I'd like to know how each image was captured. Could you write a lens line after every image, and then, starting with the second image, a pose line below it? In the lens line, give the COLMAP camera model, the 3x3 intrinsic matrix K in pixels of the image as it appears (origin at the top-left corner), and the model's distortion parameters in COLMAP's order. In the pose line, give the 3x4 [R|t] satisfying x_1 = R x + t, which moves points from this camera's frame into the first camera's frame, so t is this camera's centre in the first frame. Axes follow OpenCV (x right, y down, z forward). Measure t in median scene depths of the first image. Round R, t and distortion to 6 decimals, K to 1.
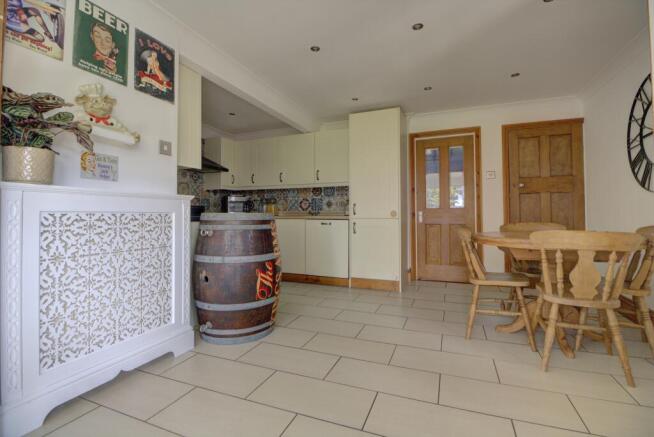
lens RADIAL K [[302.9, 0, 329.6], [0, 302.9, 211.0], [0, 0, 1]] dist [0.000558, -0.012684]
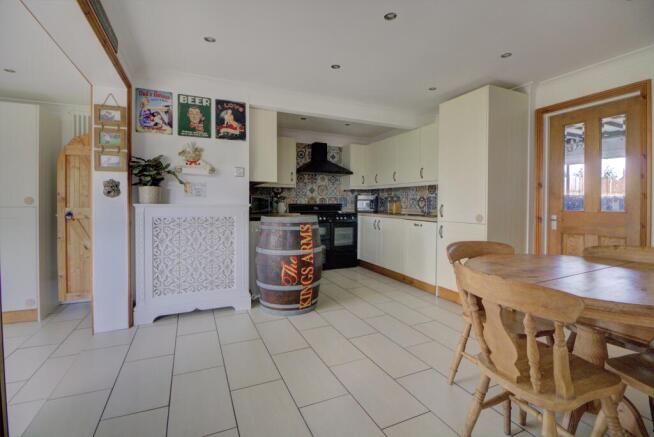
lens RADIAL K [[302.9, 0, 329.6], [0, 302.9, 211.0], [0, 0, 1]] dist [0.000558, -0.012684]
pose [[0.727889, 0.023749, -0.685284, 0.782384], [0.002508, 0.999301, 0.037296, -0.068629], [0.685691, -0.028866, 0.727320, 0.206400]]
